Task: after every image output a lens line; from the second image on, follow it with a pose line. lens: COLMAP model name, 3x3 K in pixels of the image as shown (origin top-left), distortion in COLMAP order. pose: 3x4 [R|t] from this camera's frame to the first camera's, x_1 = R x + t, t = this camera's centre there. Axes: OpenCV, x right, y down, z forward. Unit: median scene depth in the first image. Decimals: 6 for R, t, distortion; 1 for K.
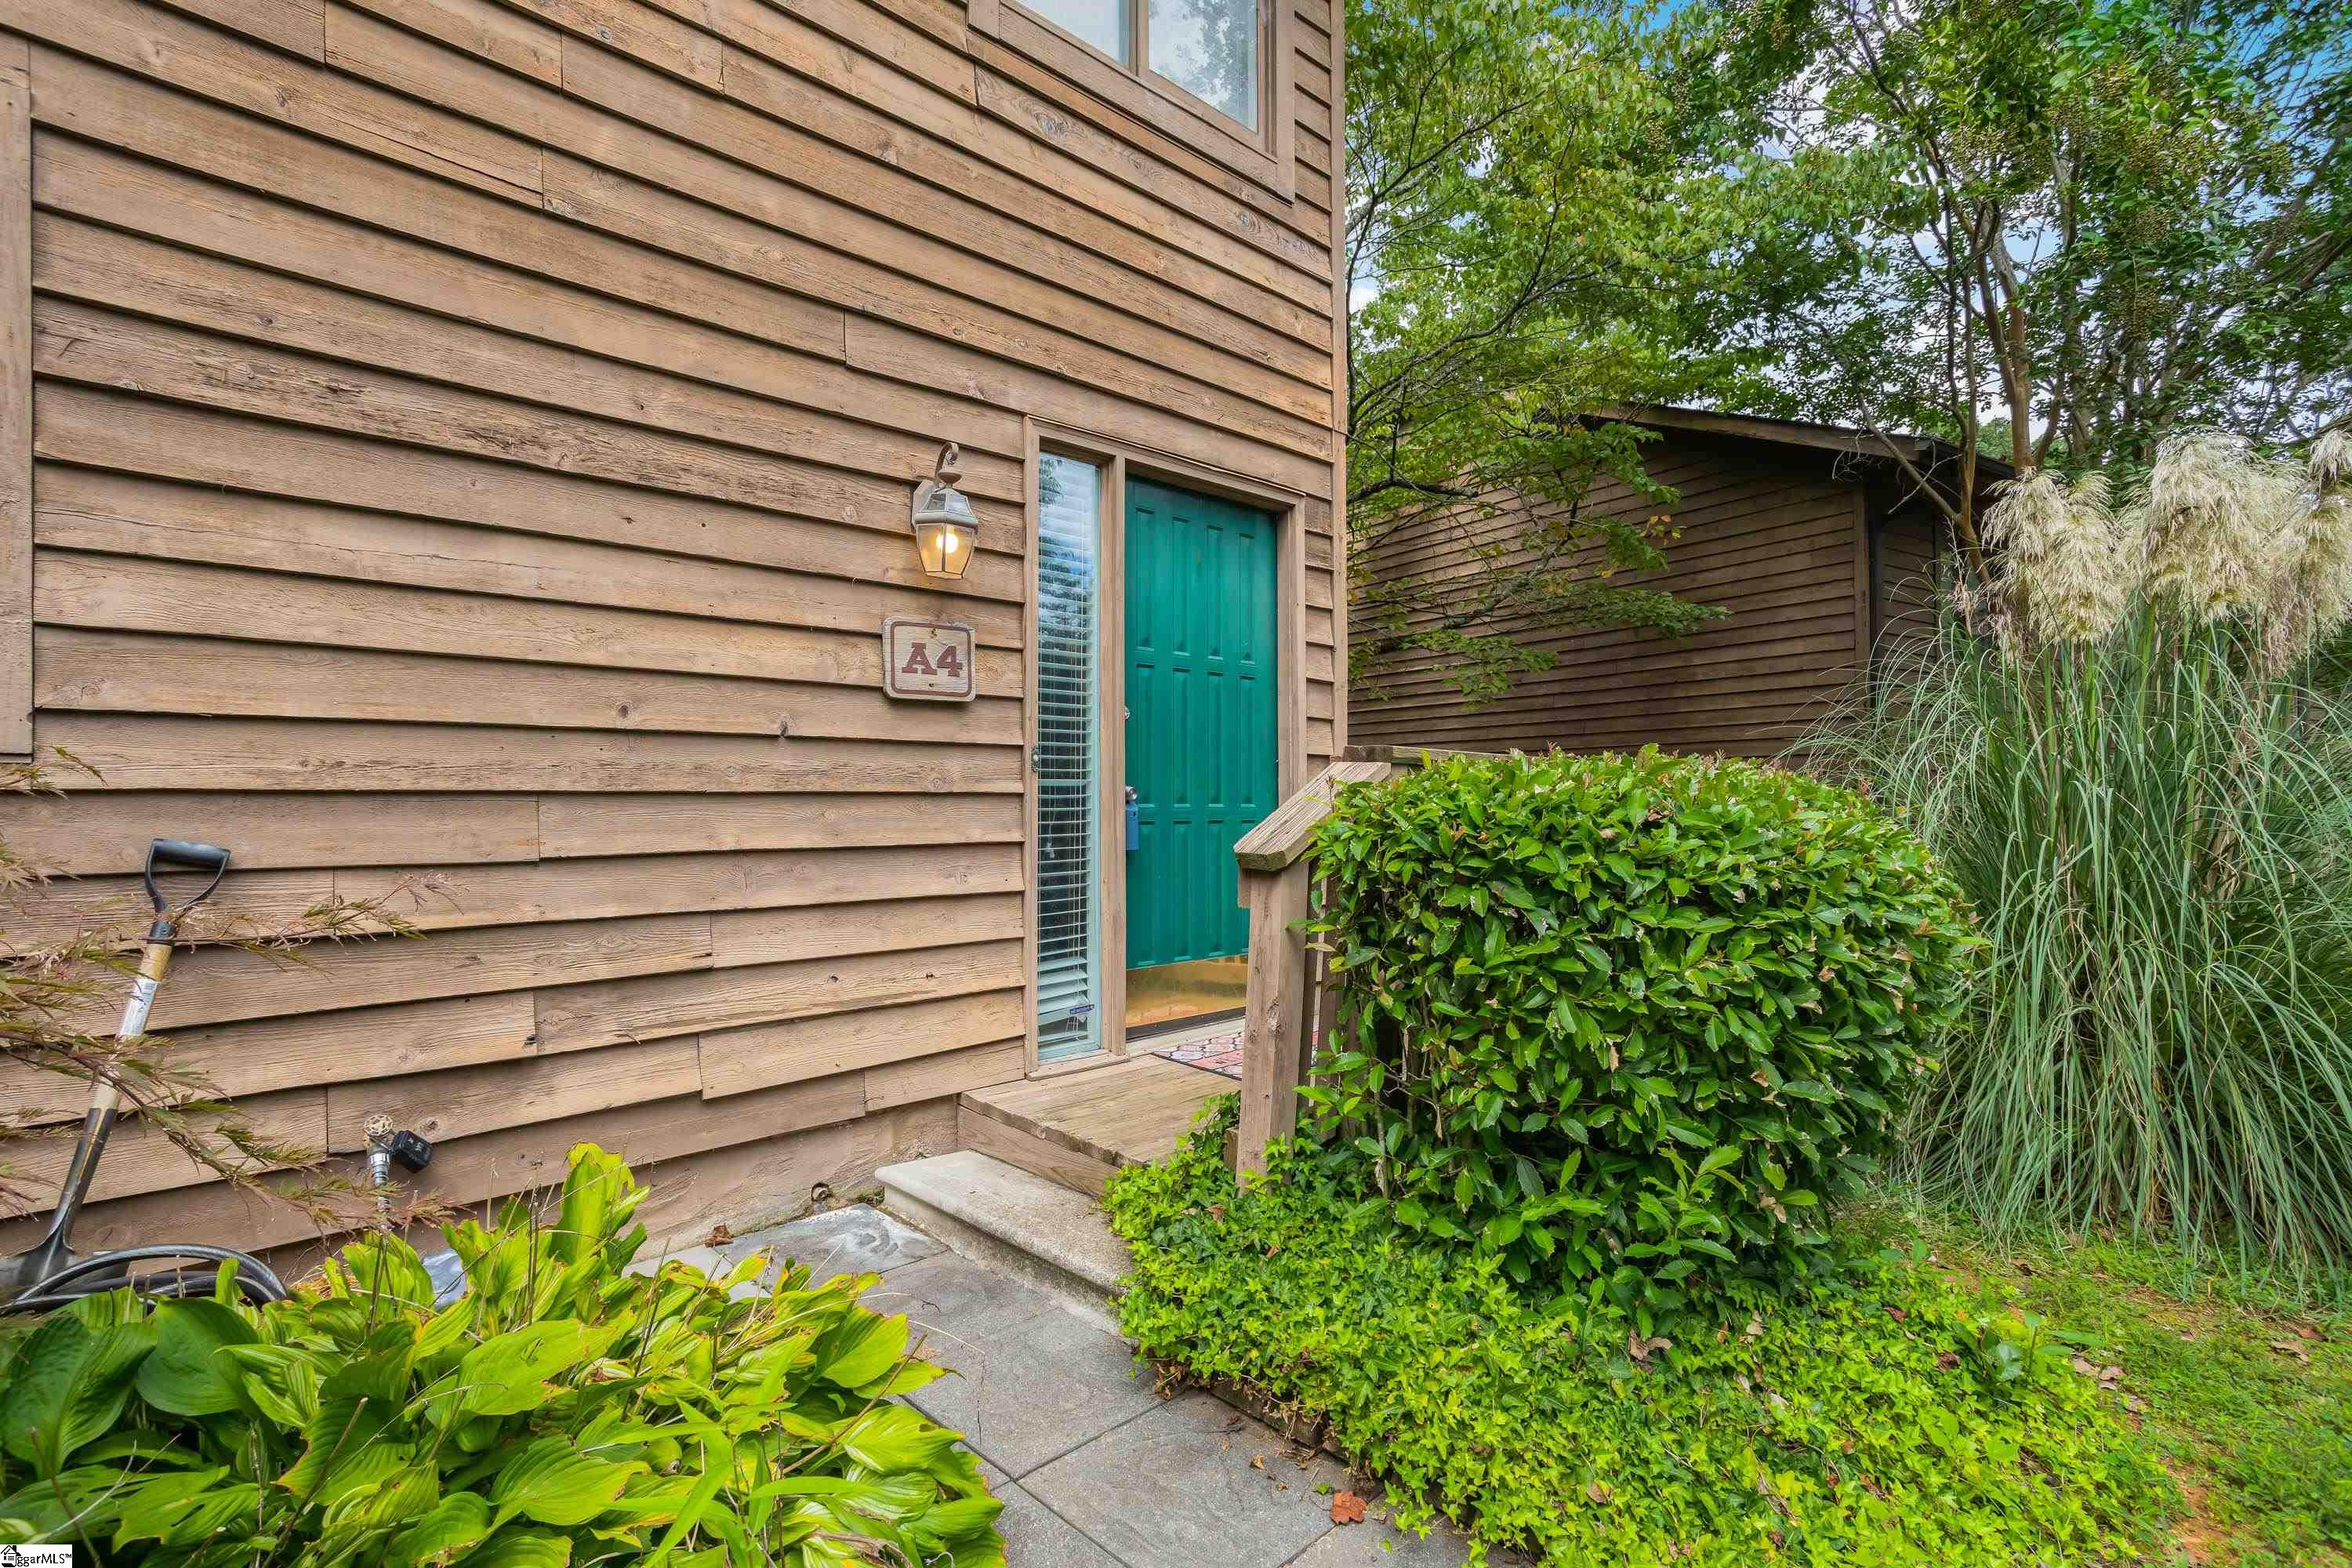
lens RADIAL K [[1122.1, 0, 1164.4], [0, 1122.1, 791.4], [0, 0, 1]] dist [-0.057810, 0.034329]
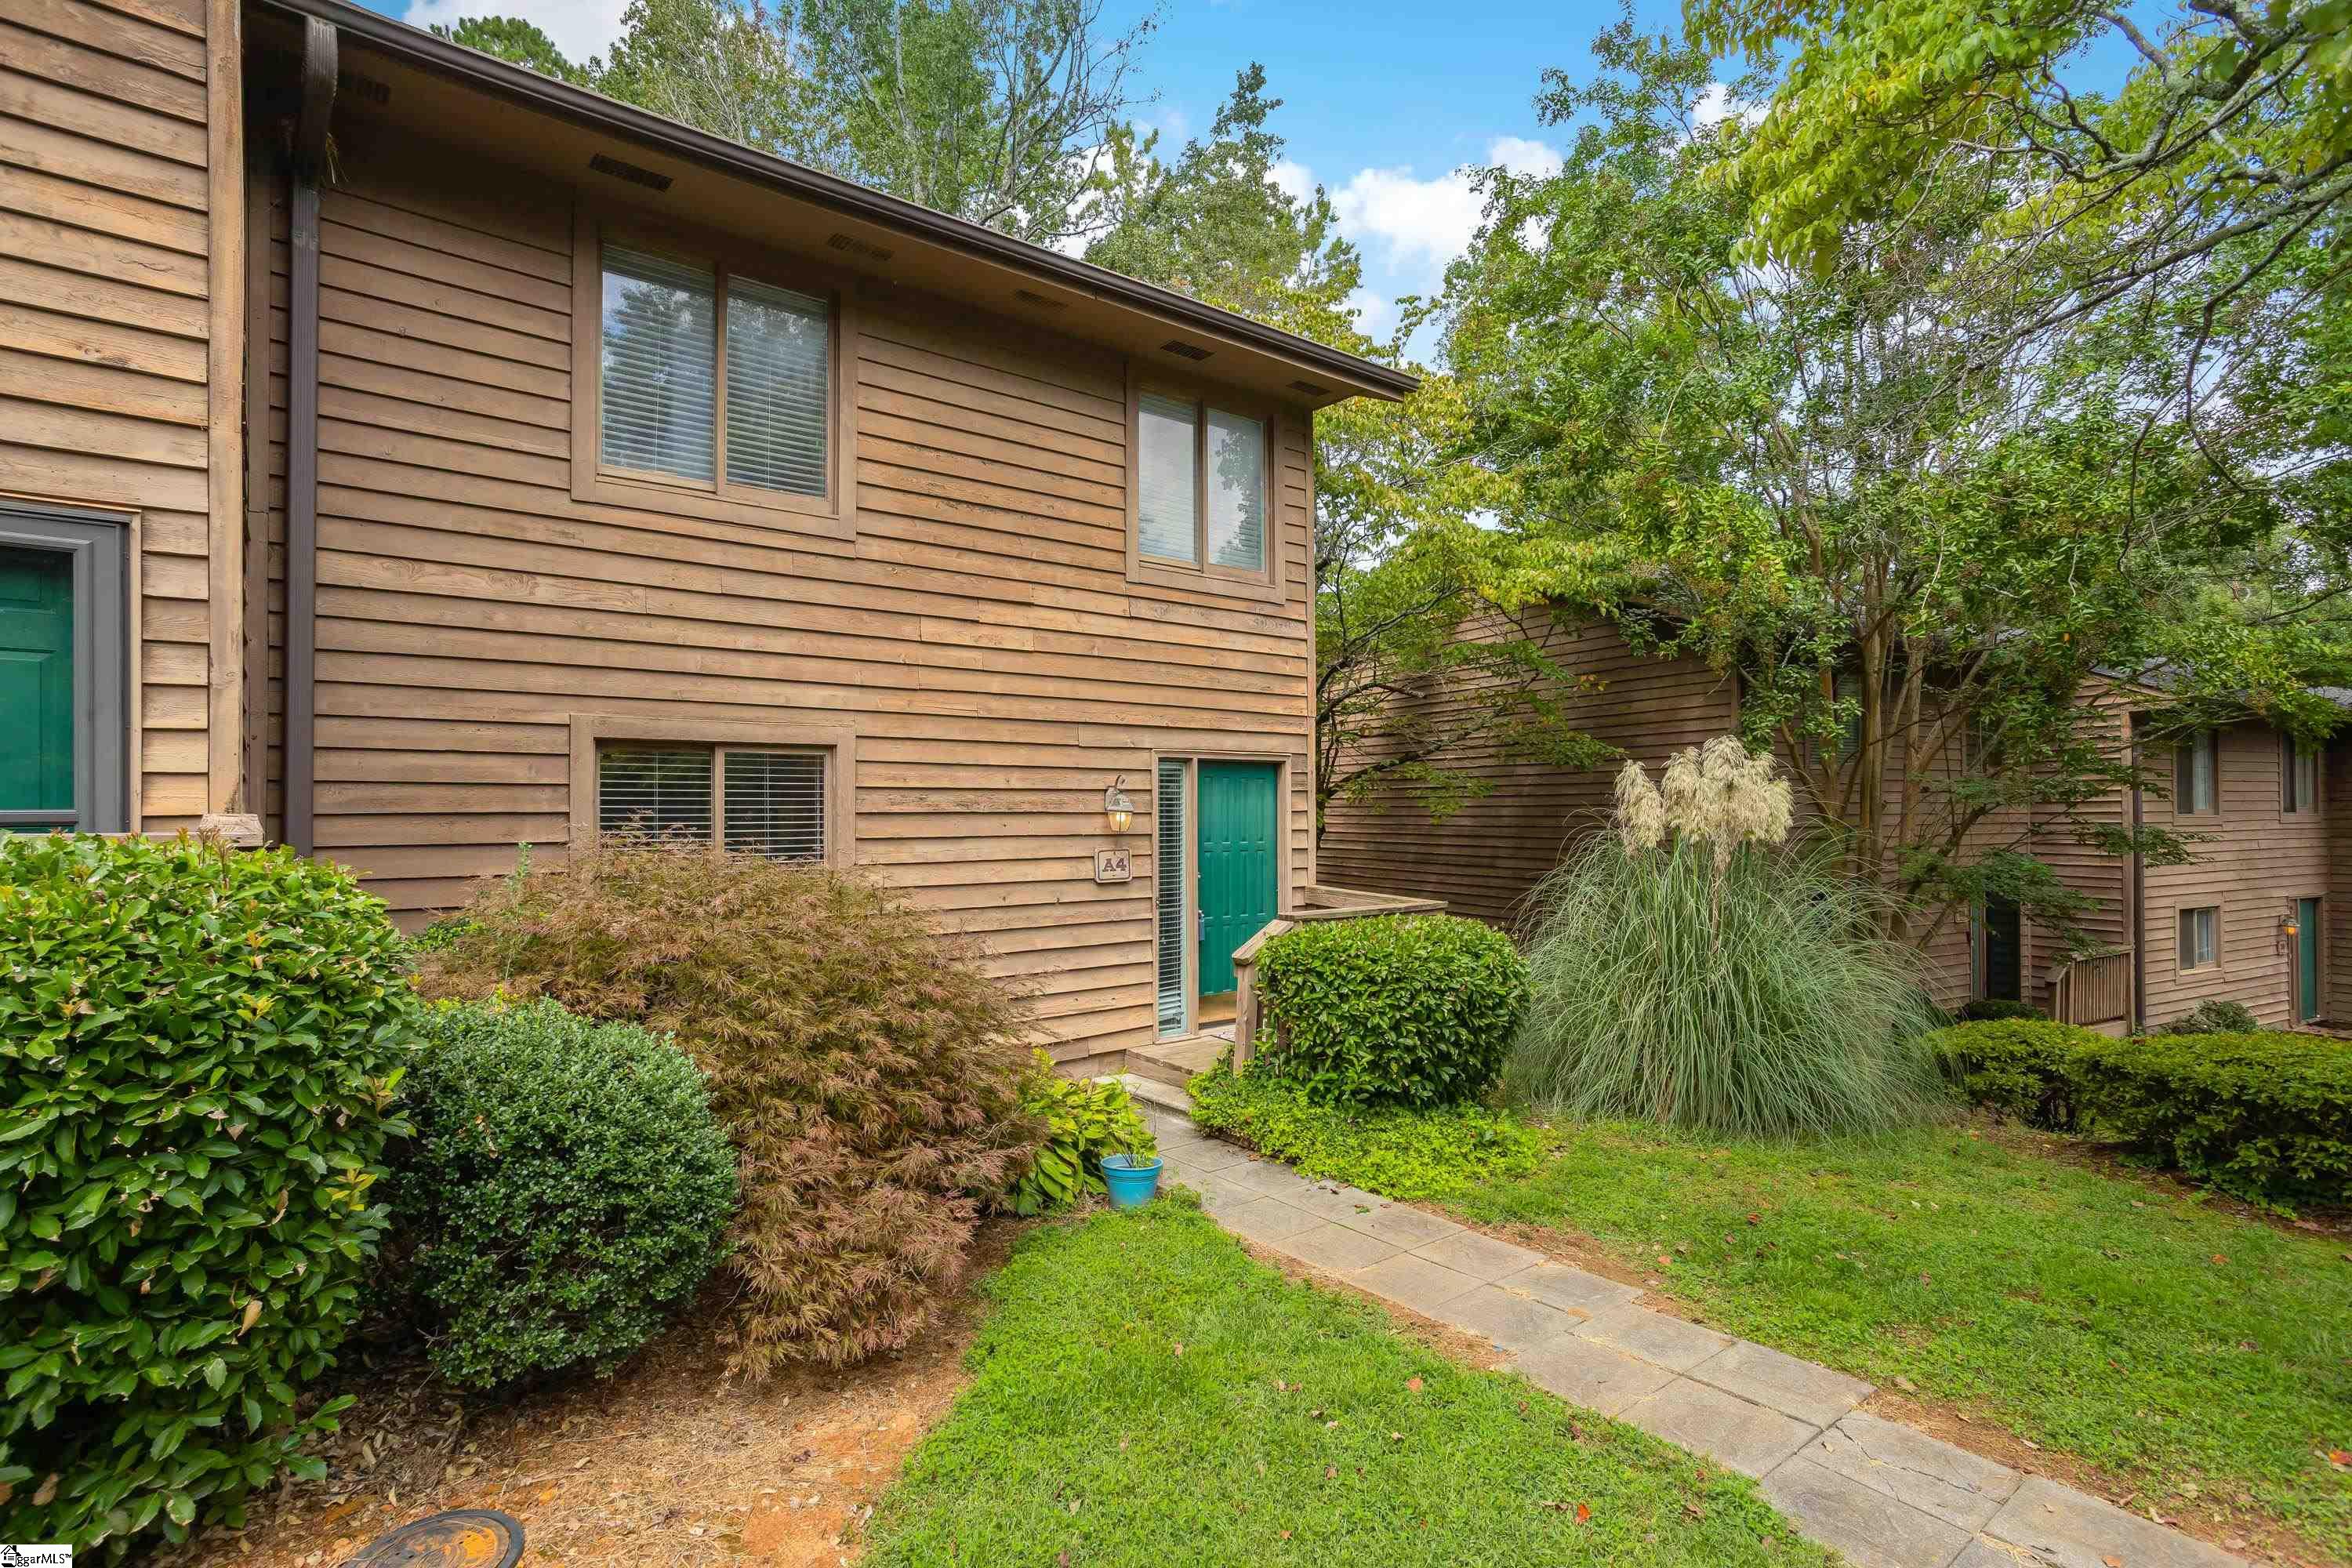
lens RADIAL K [[1122.1, 0, 1164.4], [0, 1122.1, 791.4], [0, 0, 1]] dist [-0.057810, 0.034329]
pose [[0.995820, -0.004991, -0.091196, 0.117619], [0.004041, 0.999936, -0.010599, -0.254150], [0.091243, 0.010186, 0.995777, -1.385385]]
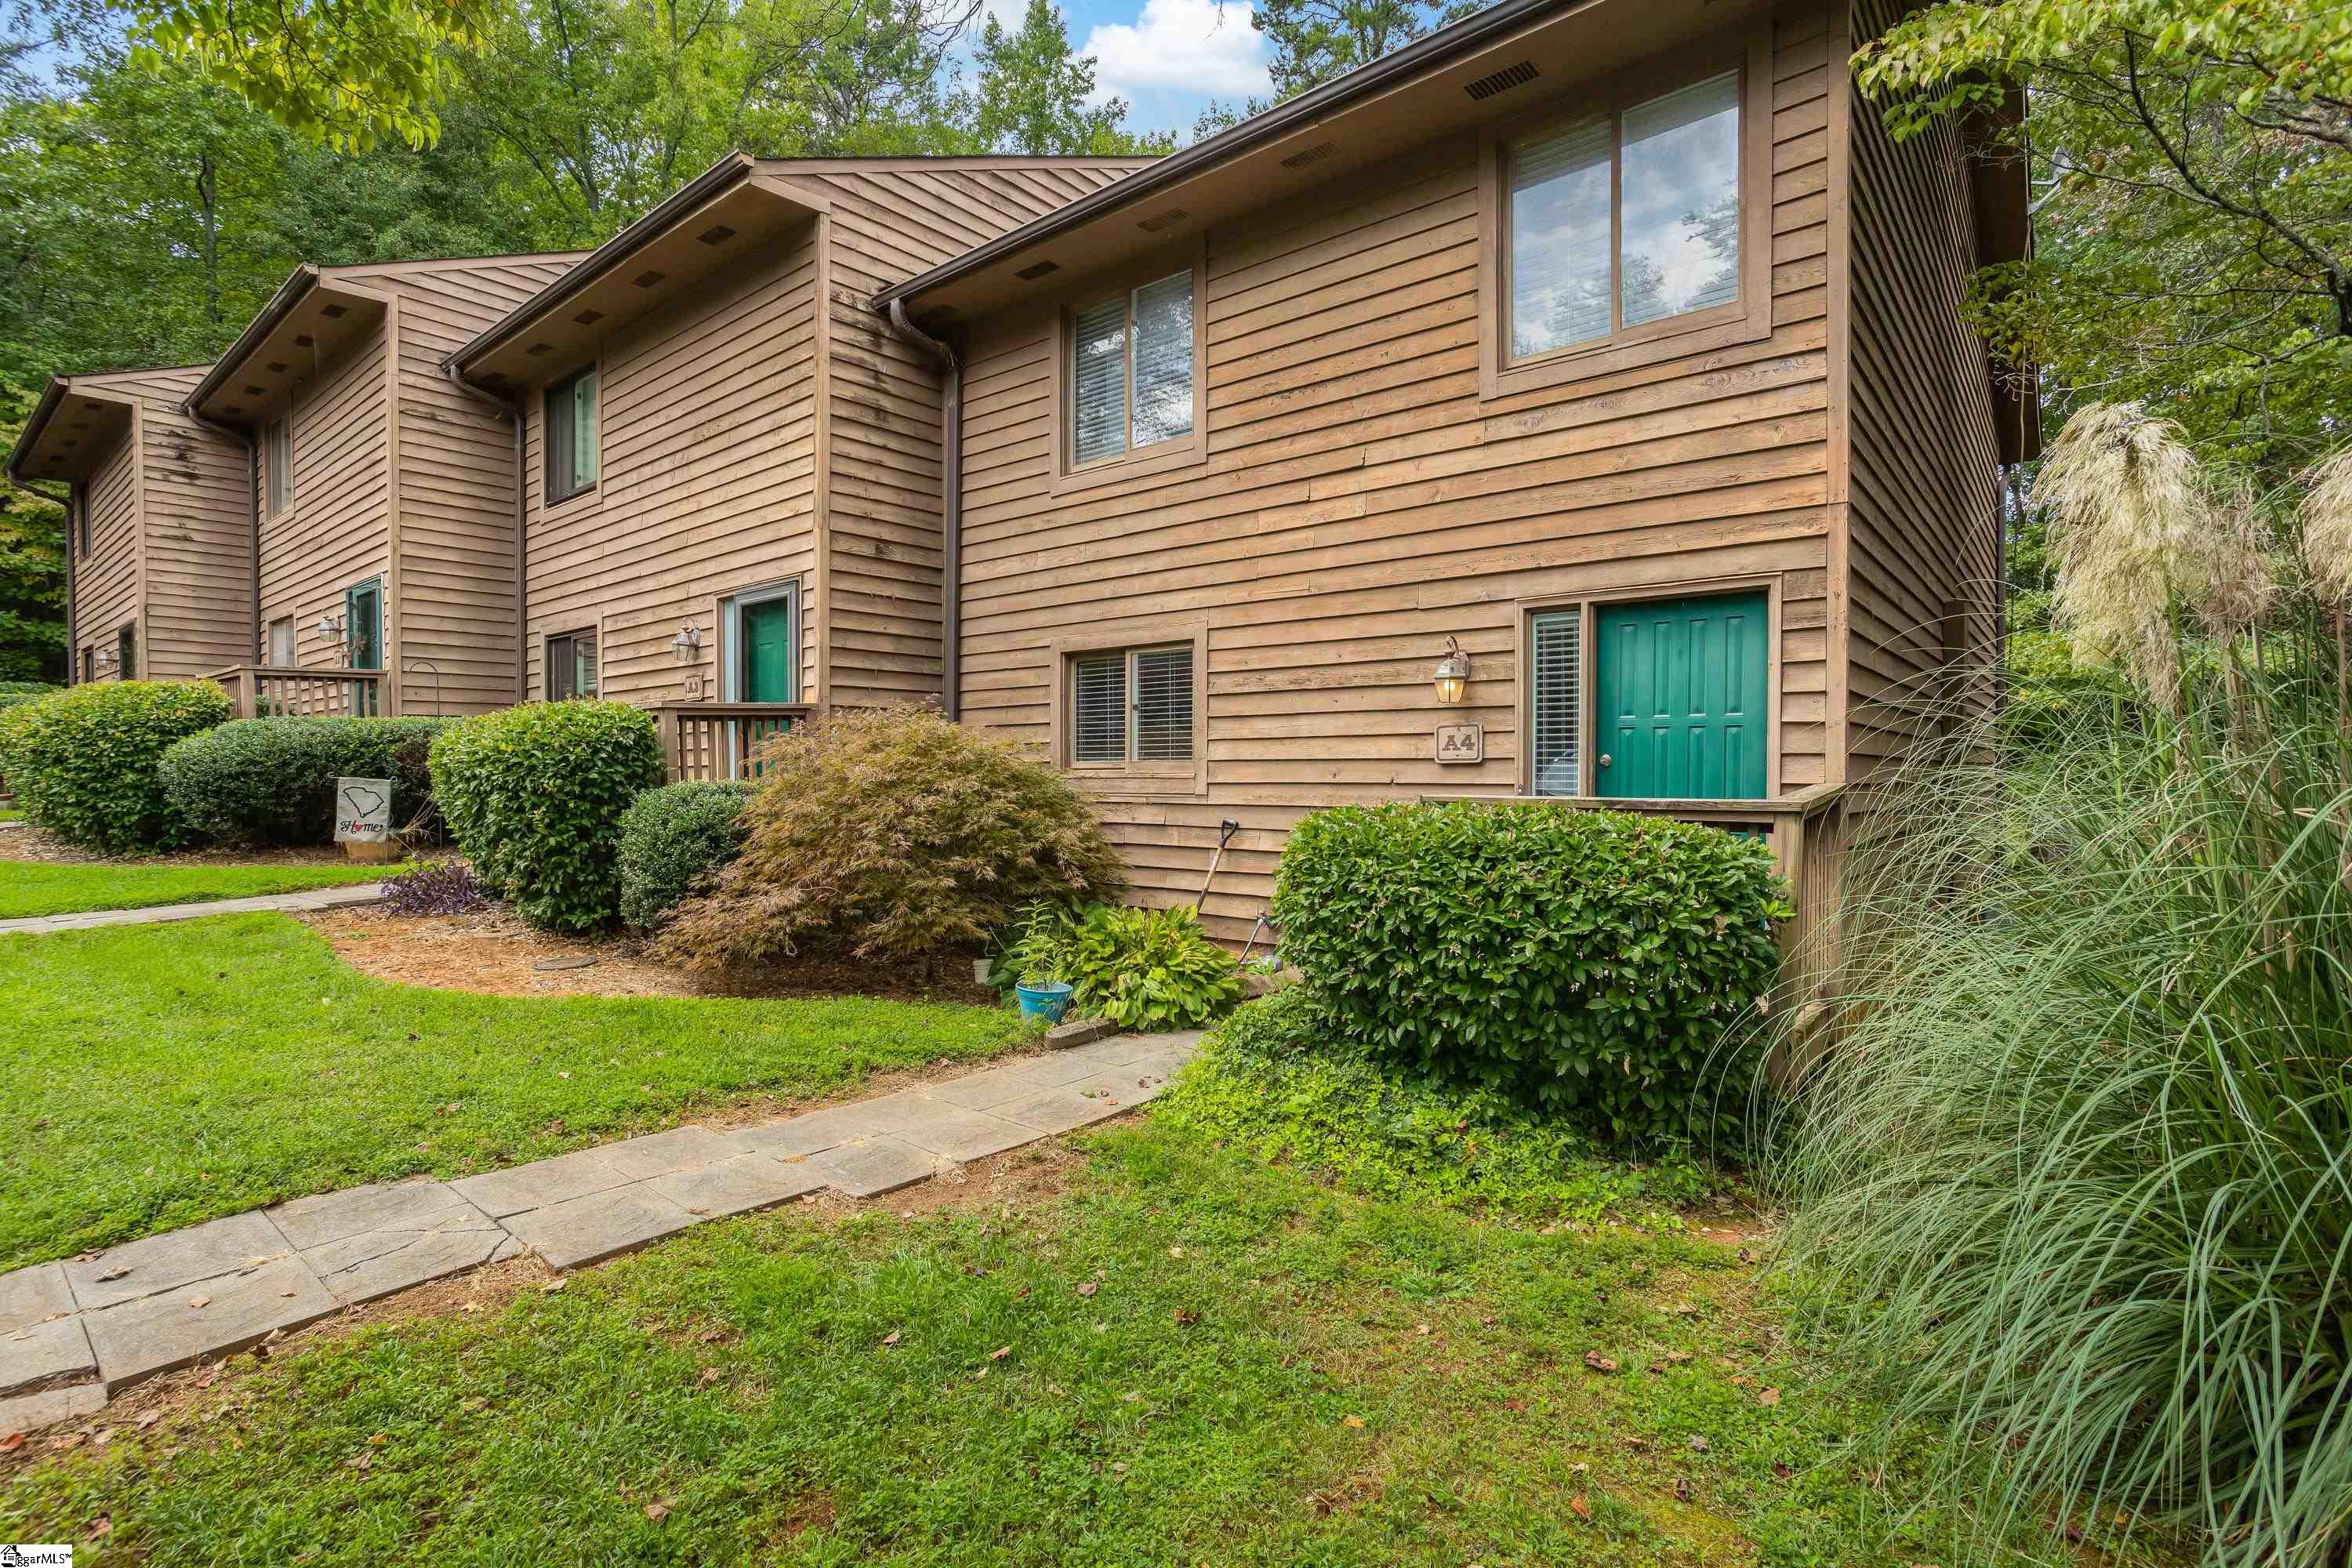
lens RADIAL K [[1122.1, 0, 1164.4], [0, 1122.1, 791.4], [0, 0, 1]] dist [-0.057810, 0.034329]
pose [[0.113740, 0.015475, -0.993390, 1.773268], [0.007065, 0.999841, 0.016384, -0.069065], [0.993485, -0.008882, 0.113613, 0.255287]]
